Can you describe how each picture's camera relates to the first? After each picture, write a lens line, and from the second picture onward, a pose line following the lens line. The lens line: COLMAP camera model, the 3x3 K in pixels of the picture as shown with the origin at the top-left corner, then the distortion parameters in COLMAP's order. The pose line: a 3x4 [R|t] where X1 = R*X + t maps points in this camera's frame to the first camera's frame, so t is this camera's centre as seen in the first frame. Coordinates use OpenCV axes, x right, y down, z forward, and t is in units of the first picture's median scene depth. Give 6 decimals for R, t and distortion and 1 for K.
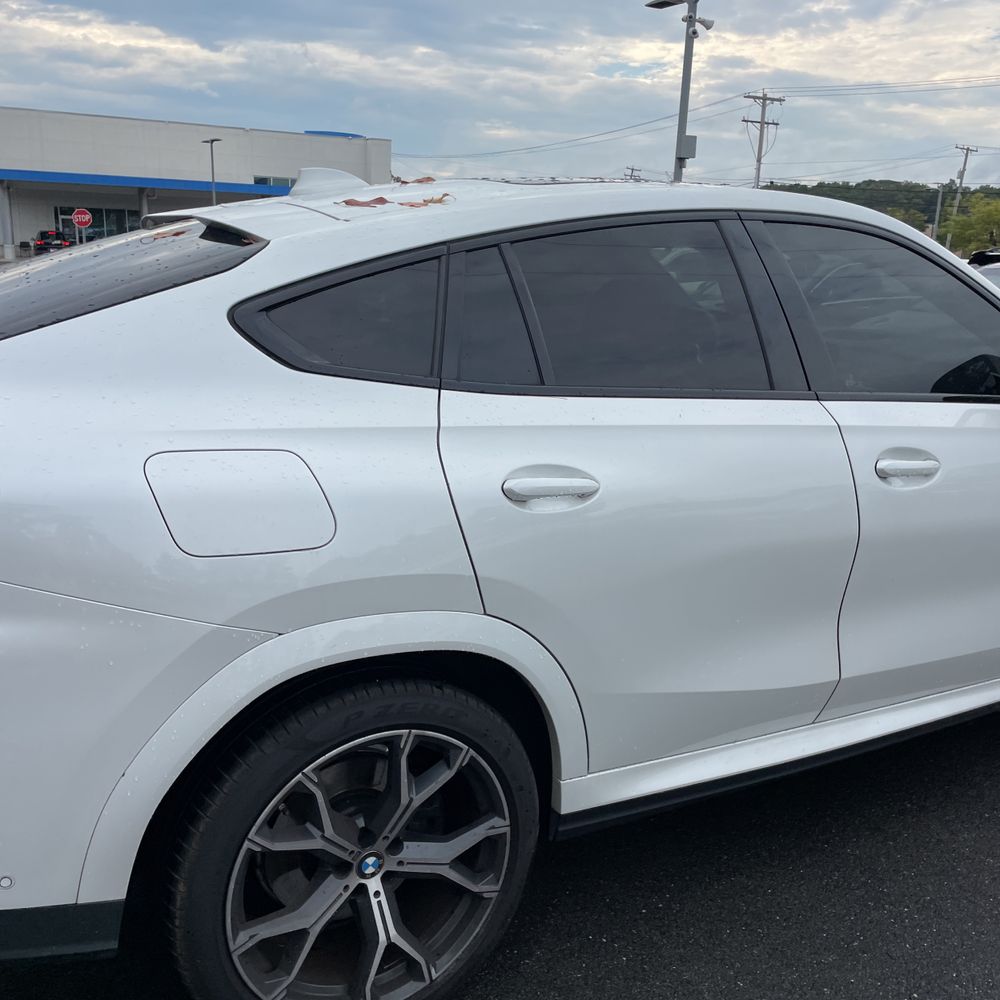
lens RADIAL K [[1025.3, 0, 496.5], [0, 1025.3, 500.2], [0, 0, 1]] dist [0.031933, 0.000000]
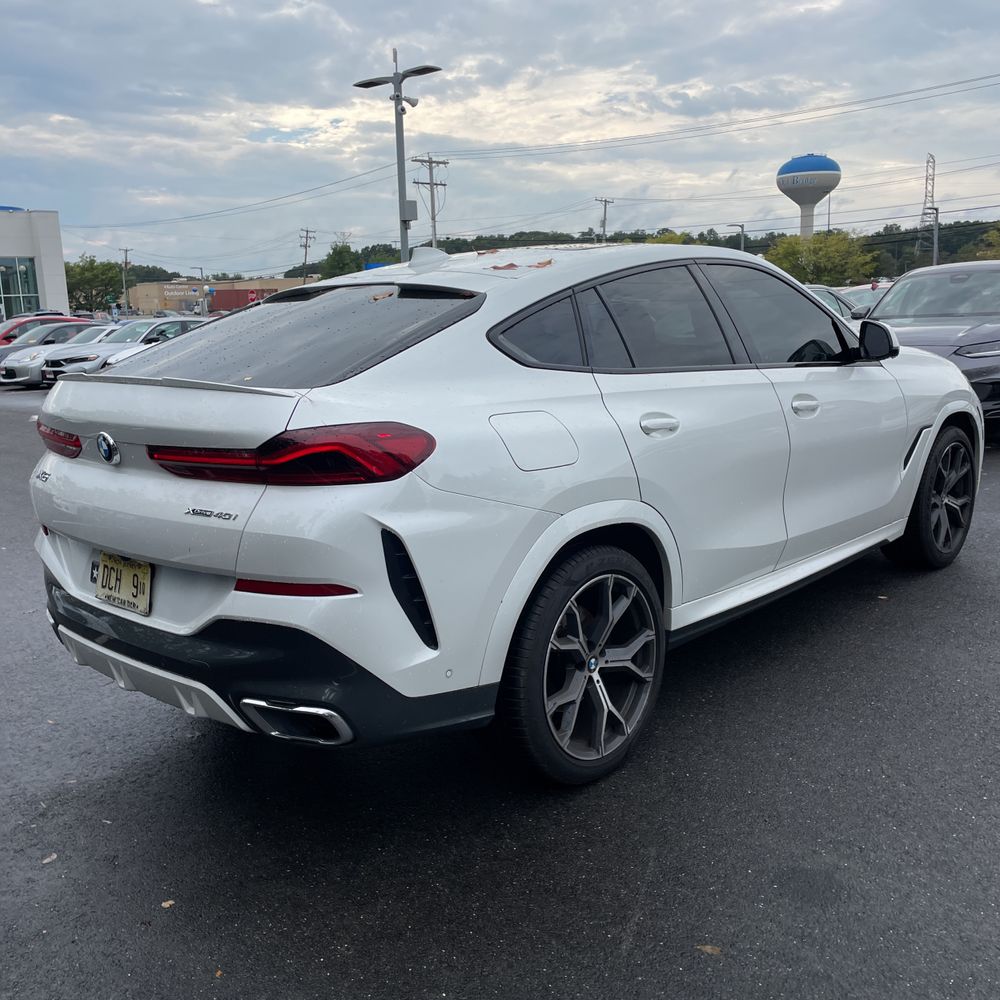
lens RADIAL K [[1025.3, 0, 498.5], [0, 1025.3, 501.2], [0, 0, 1]] dist [0.031933, 0.000000]
pose [[0.950078, -0.123084, 0.286710, -0.691504], [0.138030, 0.989897, -0.032431, 0.129430], [-0.279822, 0.070387, 0.957468, -0.529334]]
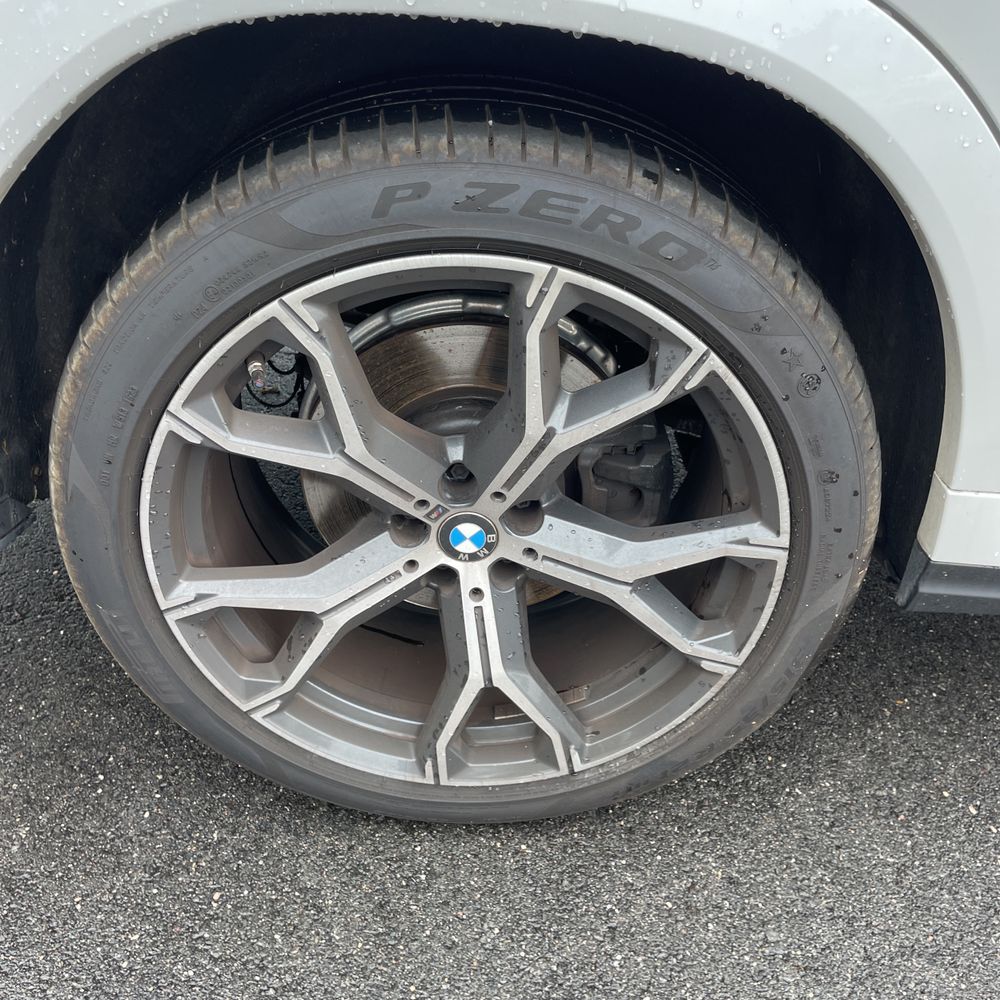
lens RADIAL K [[1025.3, 0, 506.1], [0, 1025.3, 497.2], [0, 0, 1]] dist [0.031933, 0.000000]
pose [[0.862562, 0.277694, -0.422934, 0.092554], [-0.121641, 0.925219, 0.359406, 0.157407], [0.491111, -0.258564, 0.831838, 0.601305]]
